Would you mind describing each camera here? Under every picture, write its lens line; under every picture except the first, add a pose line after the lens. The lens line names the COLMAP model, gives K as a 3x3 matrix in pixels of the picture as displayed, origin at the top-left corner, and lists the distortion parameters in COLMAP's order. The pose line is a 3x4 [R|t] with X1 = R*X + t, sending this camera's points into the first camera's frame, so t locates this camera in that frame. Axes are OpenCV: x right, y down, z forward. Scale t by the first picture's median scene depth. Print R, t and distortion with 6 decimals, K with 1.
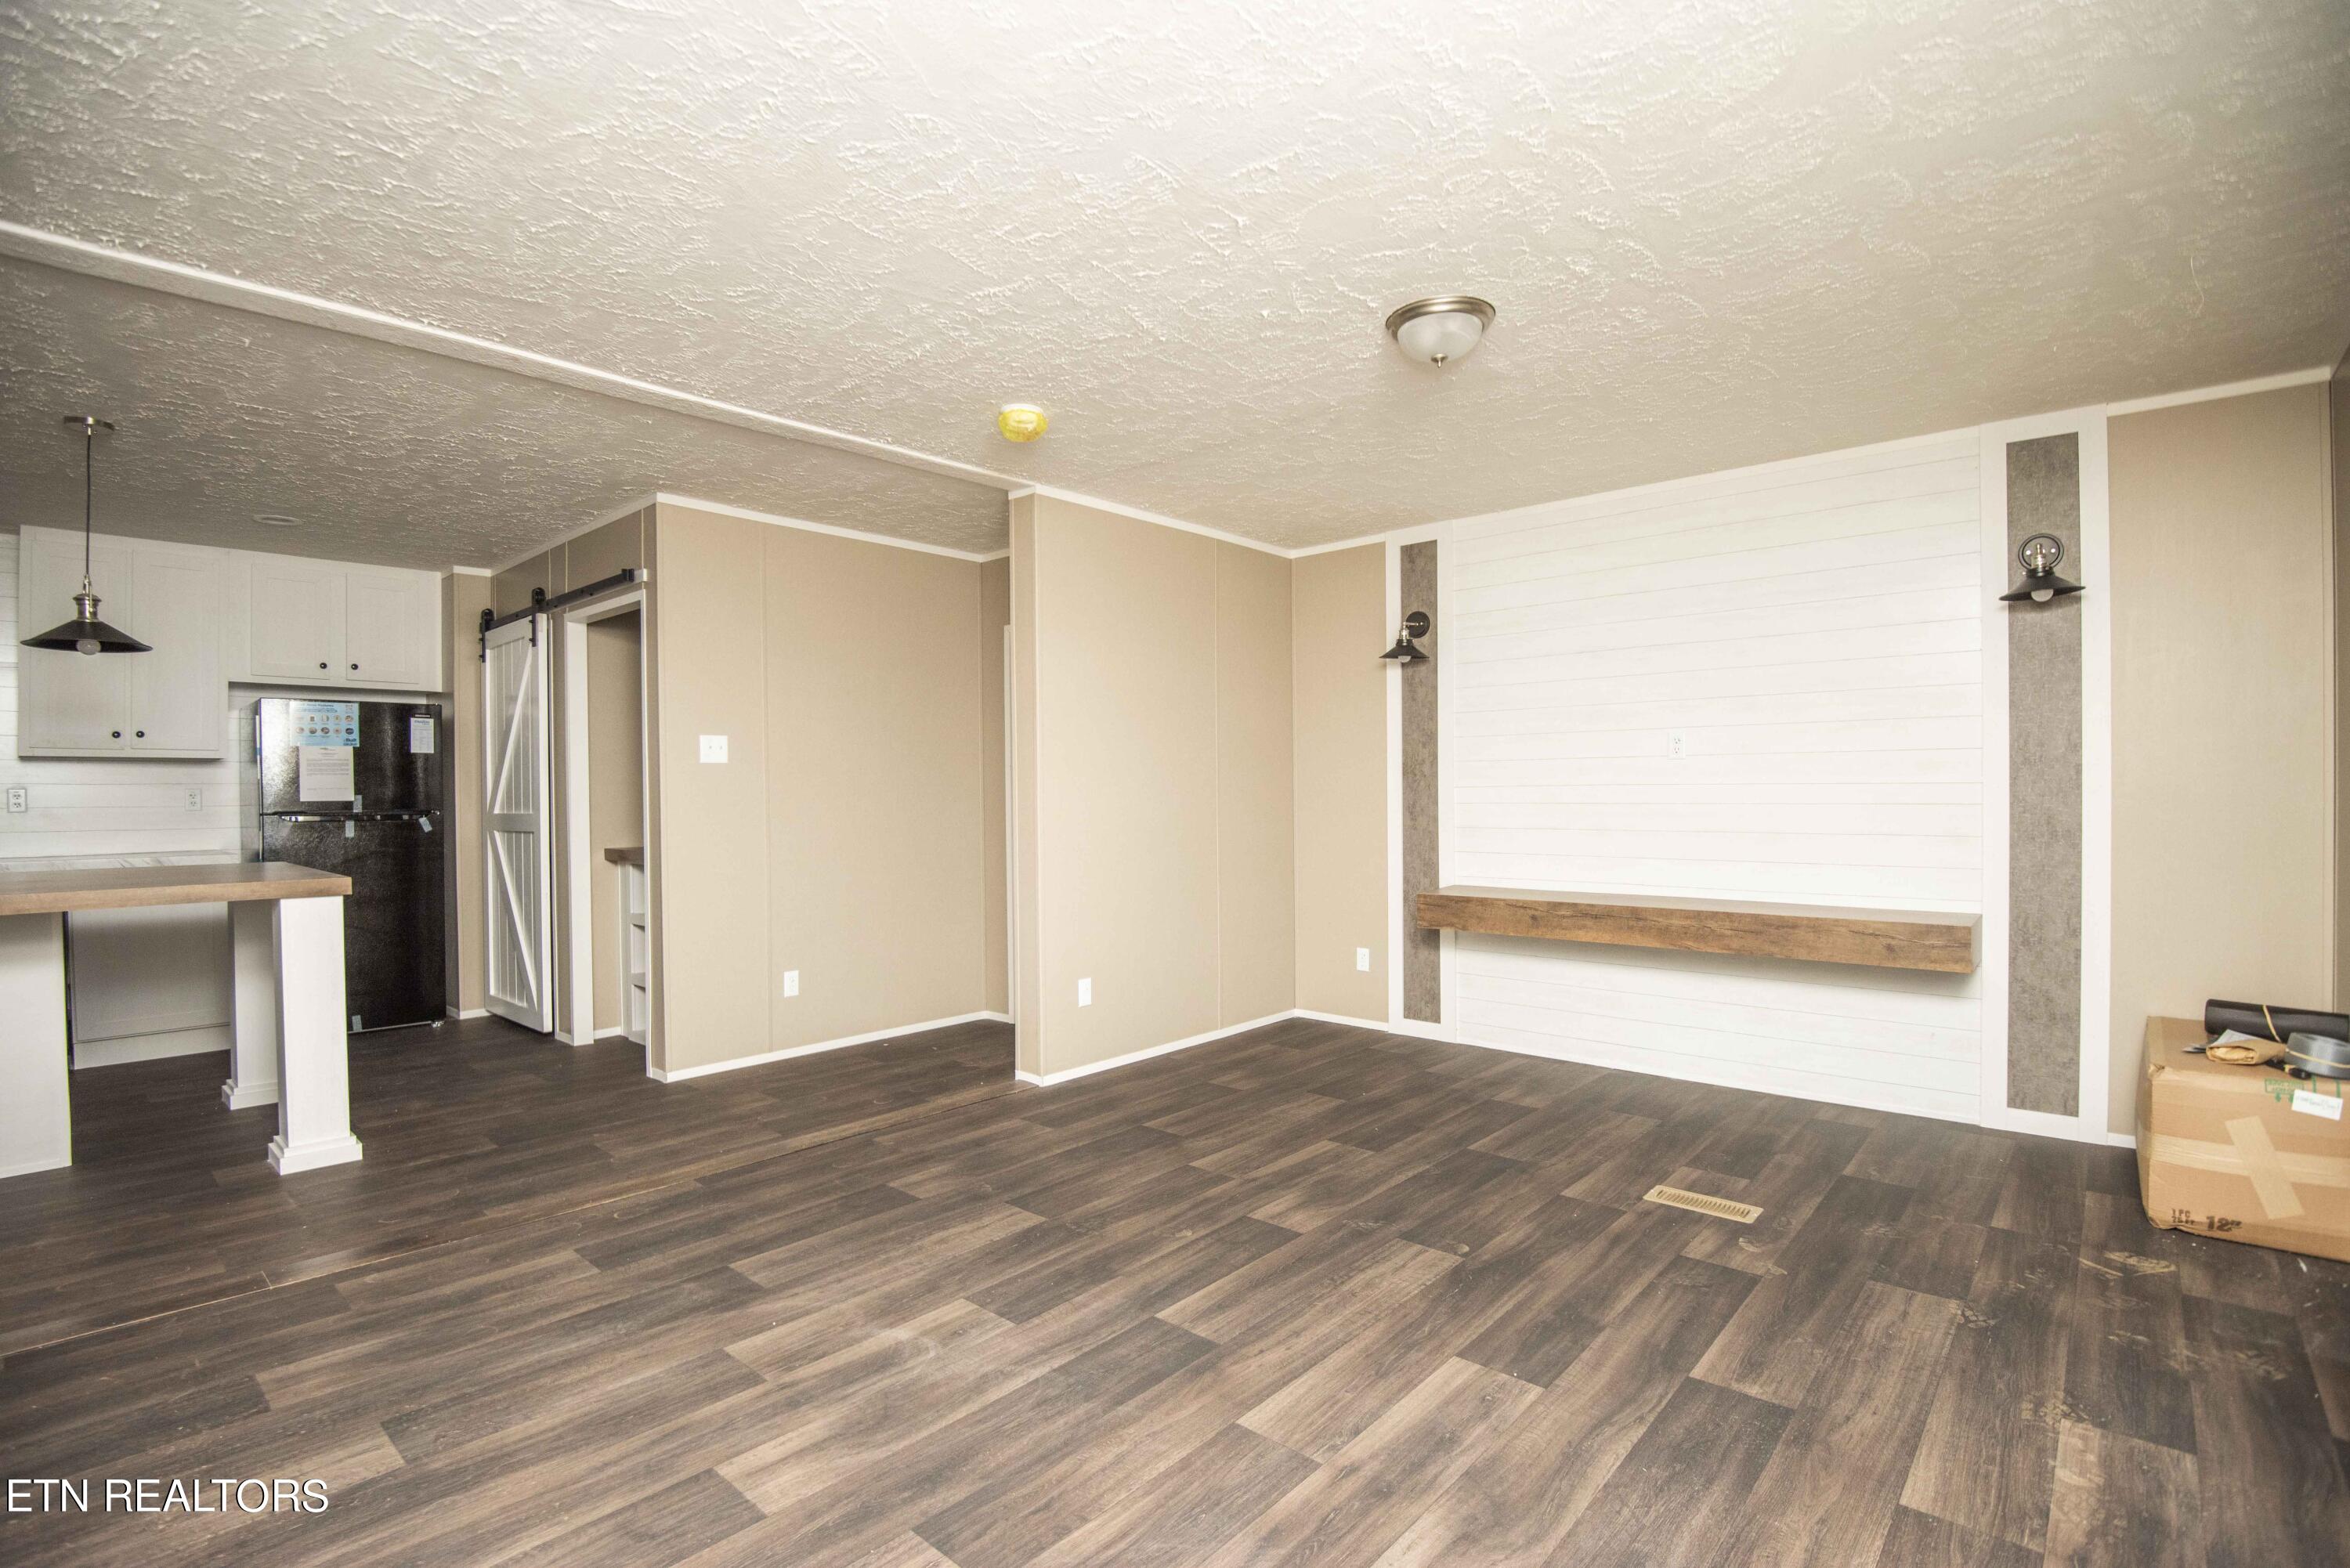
lens RADIAL K [[1081.8, 0, 1179.6], [0, 1081.8, 807.6], [0, 0, 1]] dist [-0.002533, -0.025452]
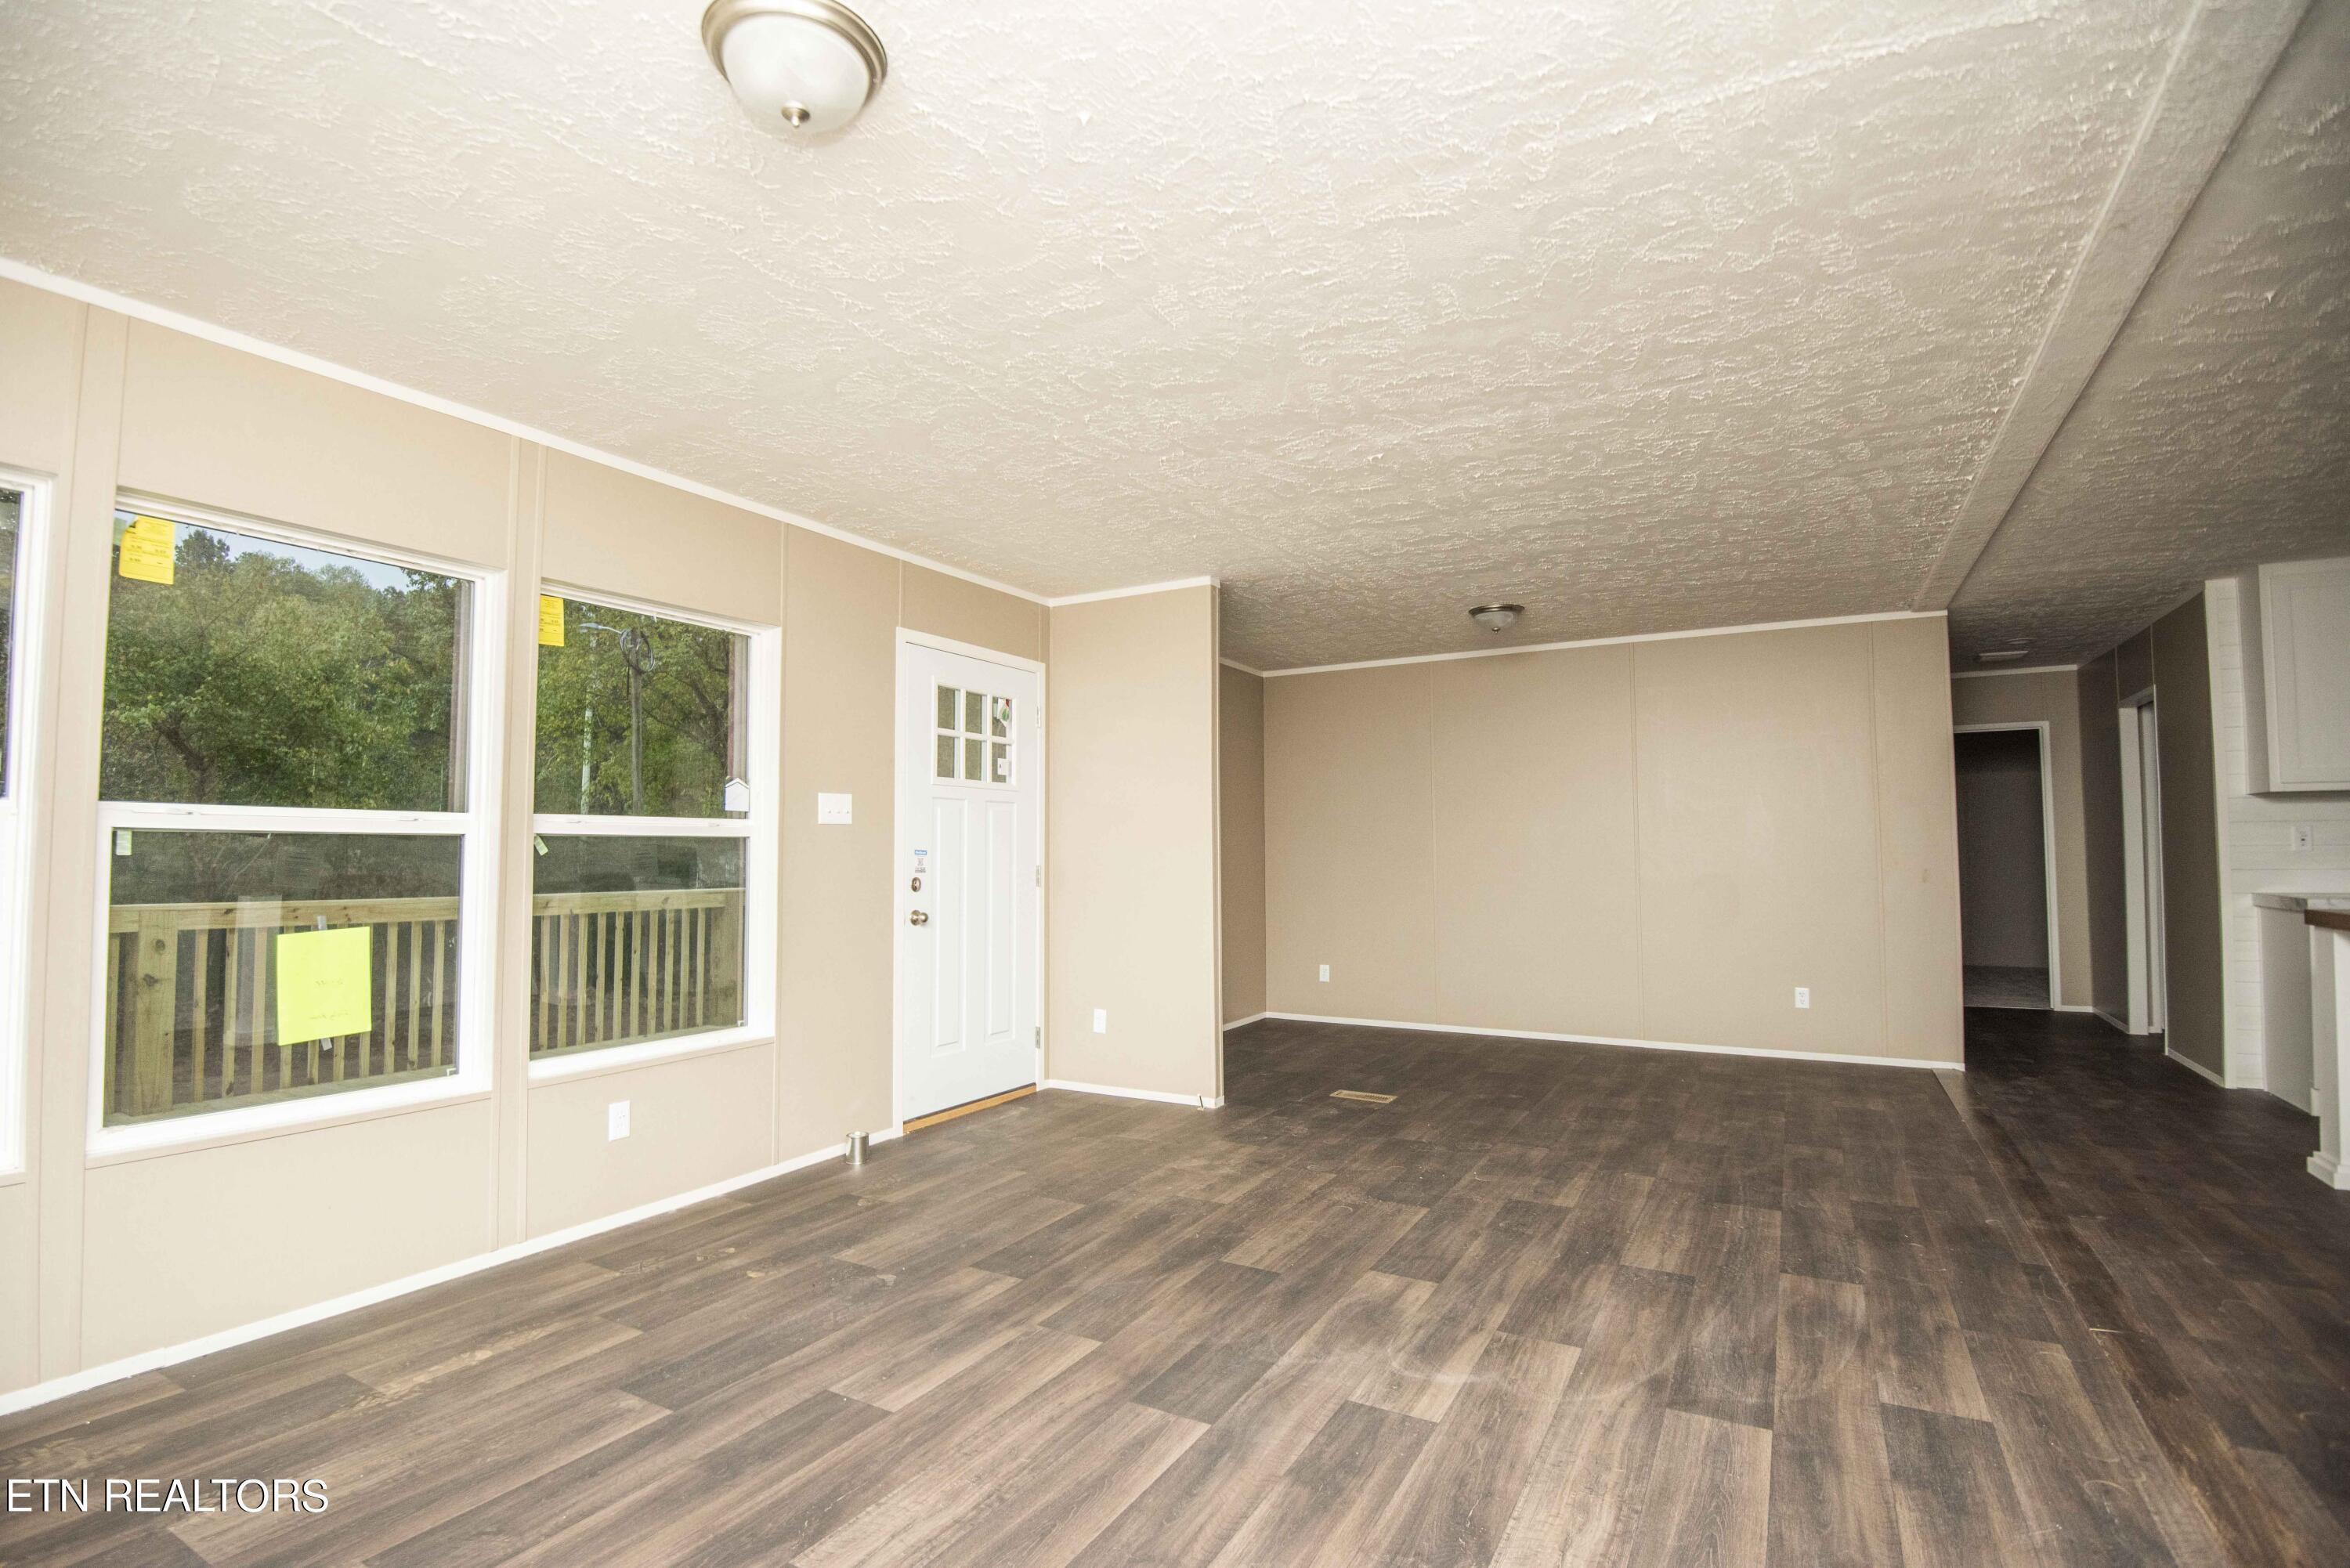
lens RADIAL K [[1080.9, 0, 1164.8], [0, 1080.9, 799.2], [0, 0, 1]] dist [-0.026662, -0.006062]
pose [[-0.980754, 0.002985, -0.195224, 0.179555], [0.010004, 0.999338, -0.034980, -0.016051], [0.194990, -0.036260, -0.980135, 1.817059]]
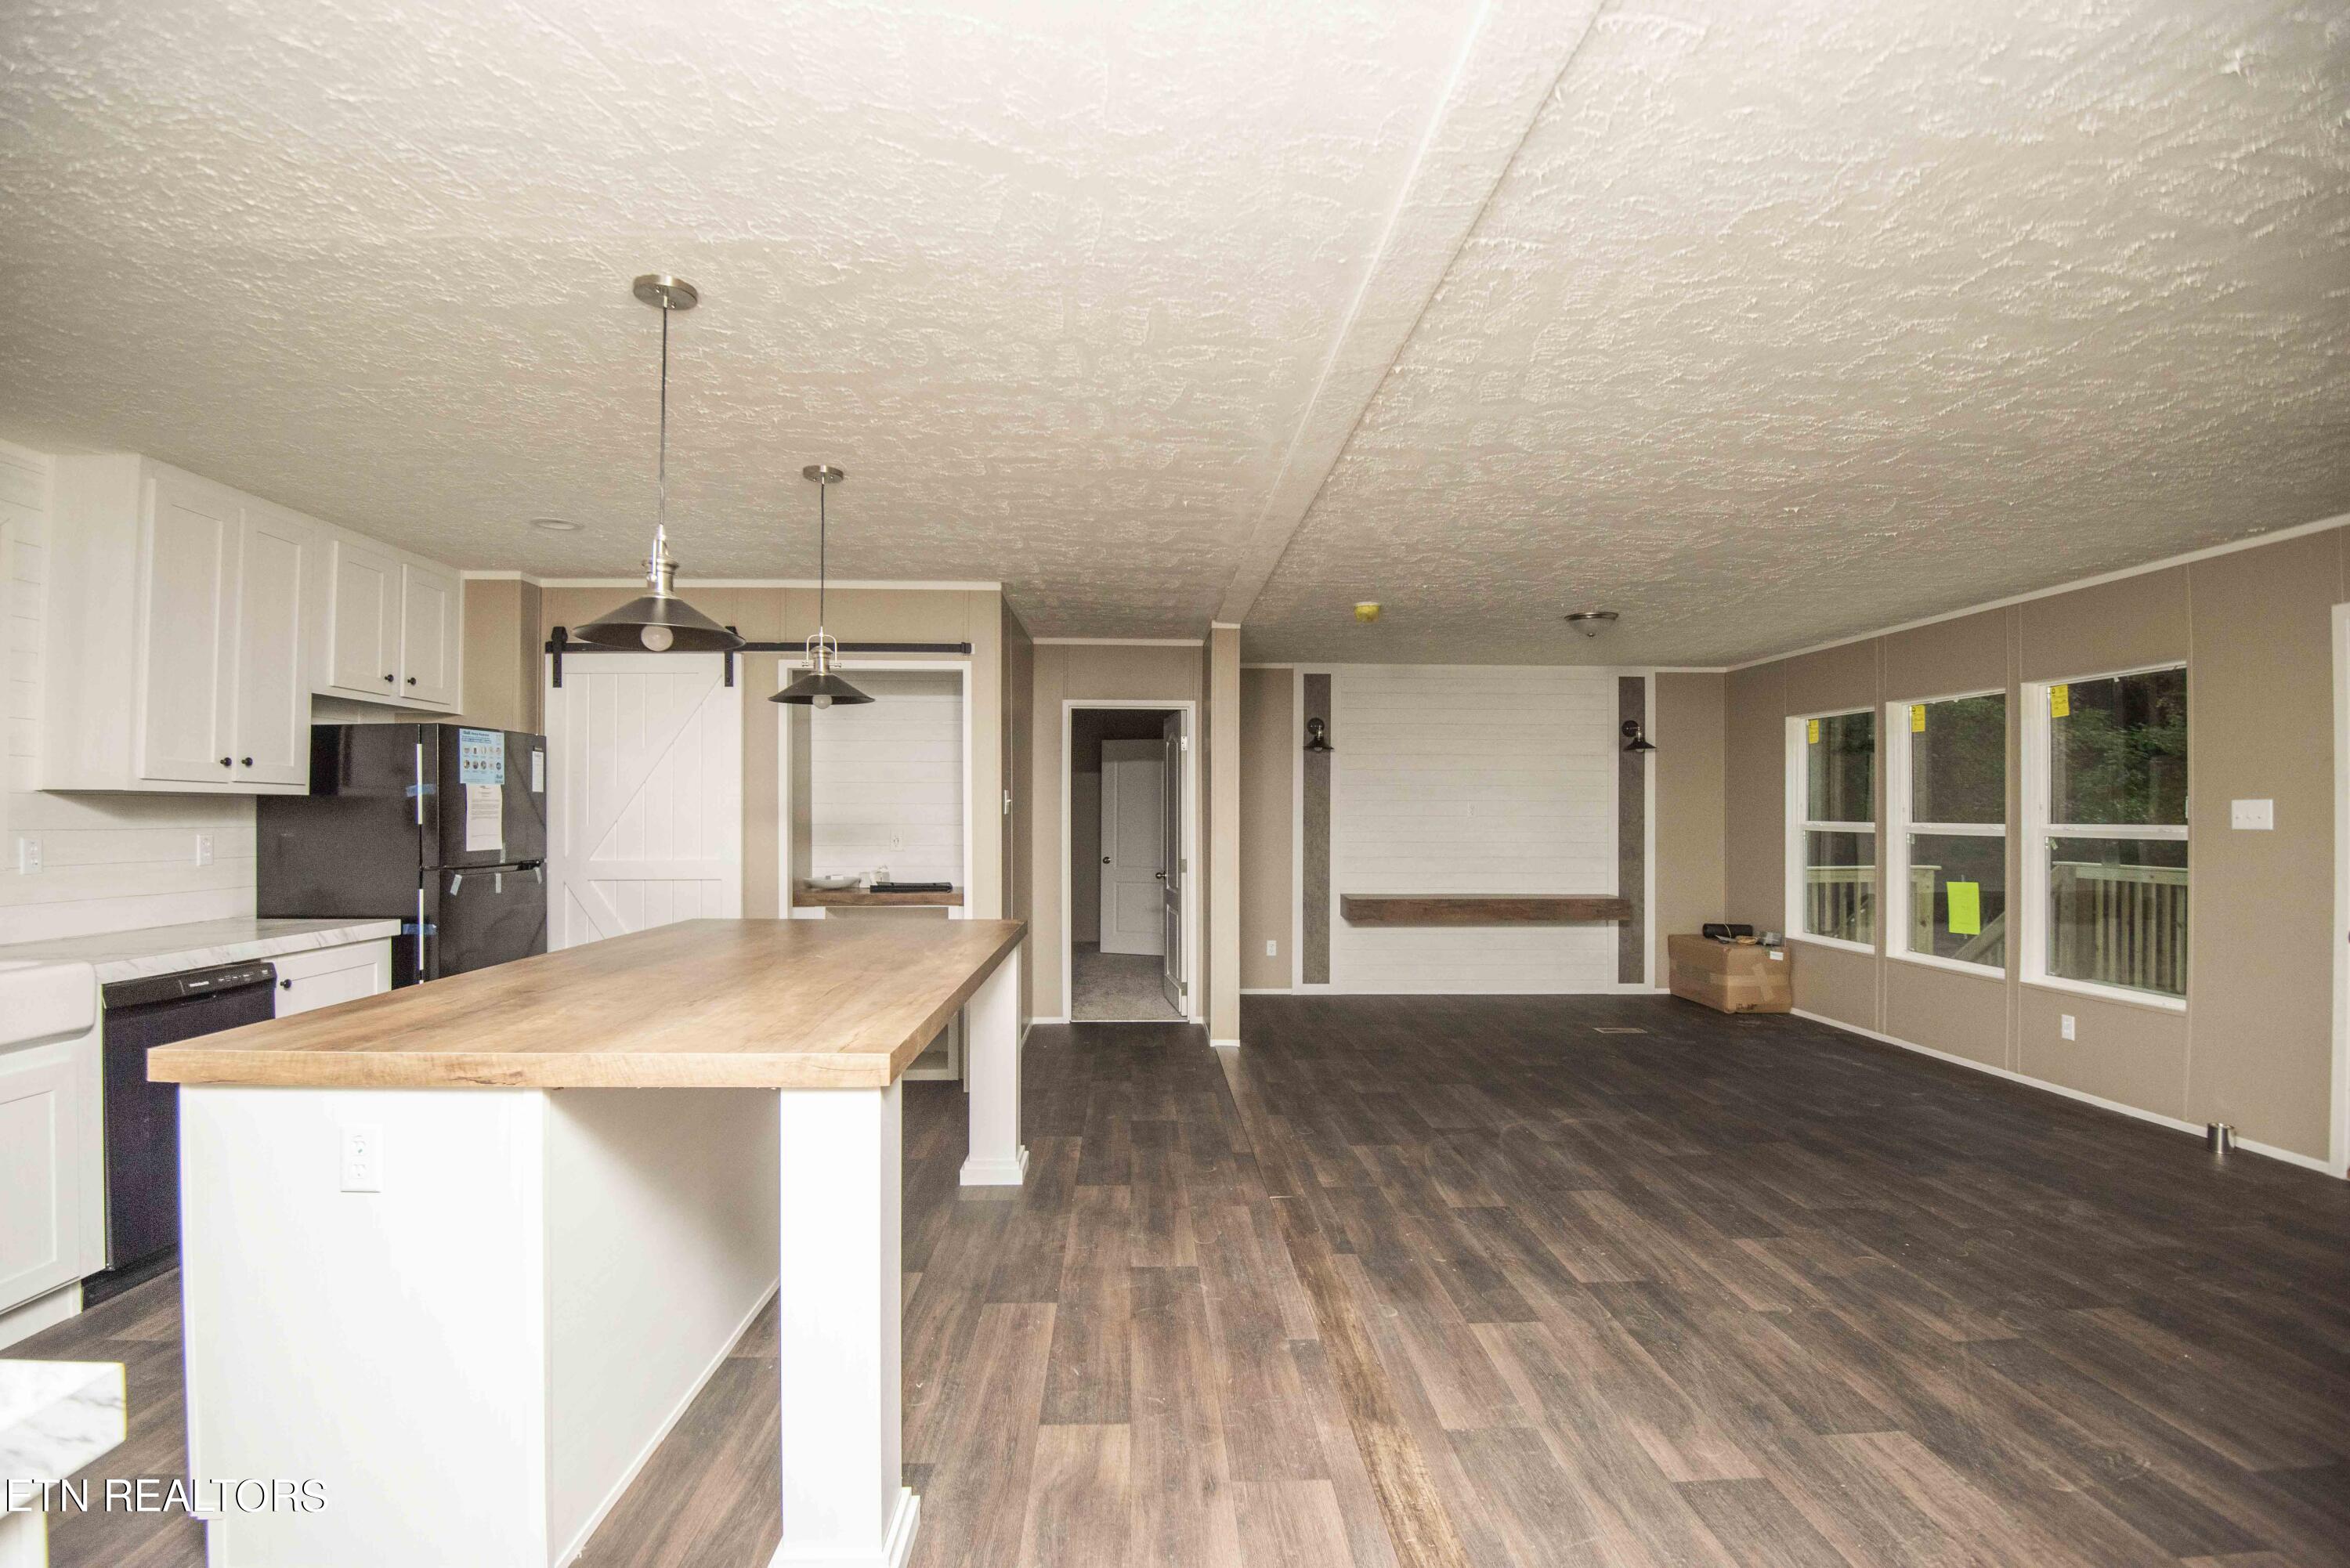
lens RADIAL K [[1080.9, 0, 1164.8], [0, 1080.9, 799.2], [0, 0, 1]] dist [-0.026662, -0.006062]
pose [[0.727132, 0.018350, 0.686253, -2.025303], [0.000870, 0.999617, -0.027652, -0.044672], [-0.686497, 0.020704, 0.726838, 0.062416]]
